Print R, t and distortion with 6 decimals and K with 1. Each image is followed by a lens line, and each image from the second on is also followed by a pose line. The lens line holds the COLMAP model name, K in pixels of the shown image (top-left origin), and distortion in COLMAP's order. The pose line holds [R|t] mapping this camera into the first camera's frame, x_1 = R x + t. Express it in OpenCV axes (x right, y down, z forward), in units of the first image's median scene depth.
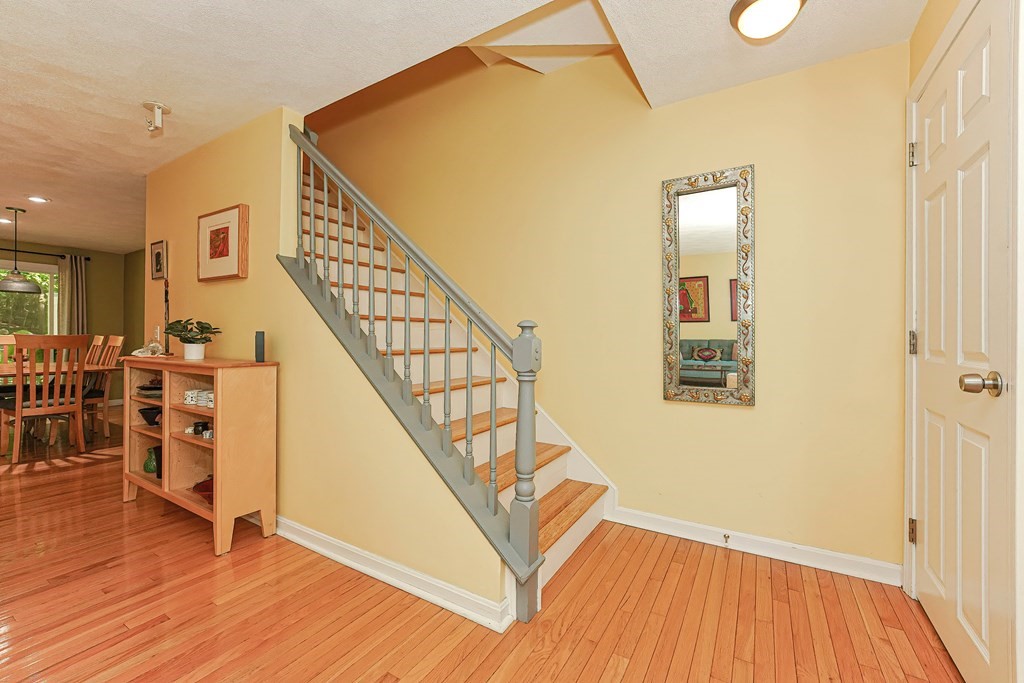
lens RADIAL K [[414.7, 0, 505.9], [0, 414.7, 338.9], [0, 0, 1]] dist [-0.015710, 0.002756]
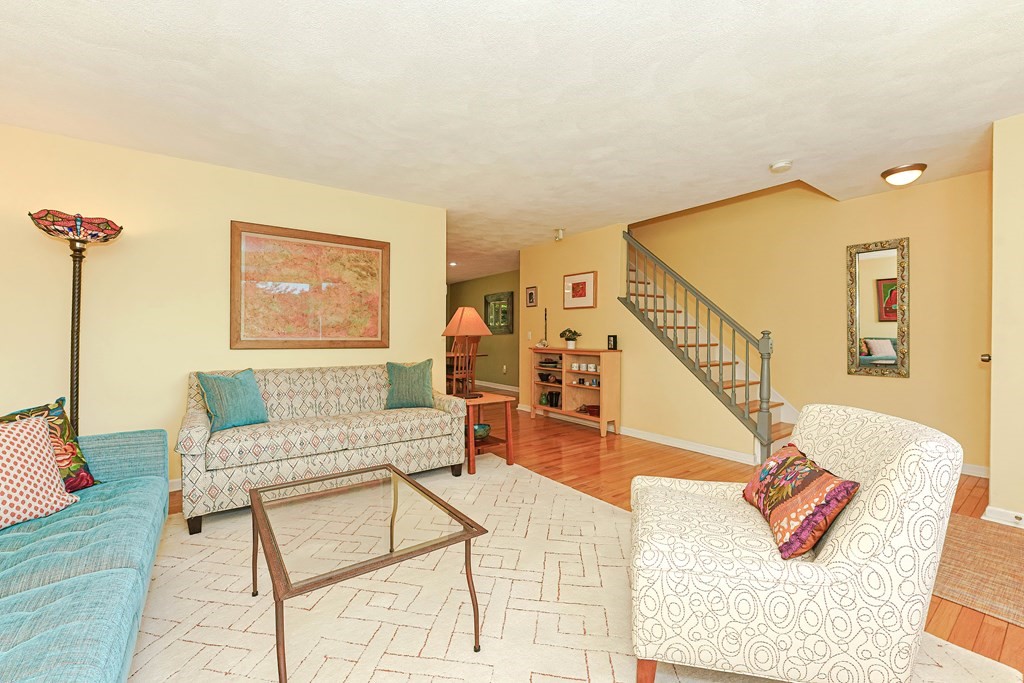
lens RADIAL K [[414.7, 0, 525.7], [0, 414.7, 337.9], [0, 0, 1]] dist [-0.015710, 0.002756]
pose [[0.930927, -0.000381, -0.365205, -0.234491], [0.001337, 0.999996, 0.002364, -0.008708], [0.365203, -0.002689, 0.930924, -1.059910]]
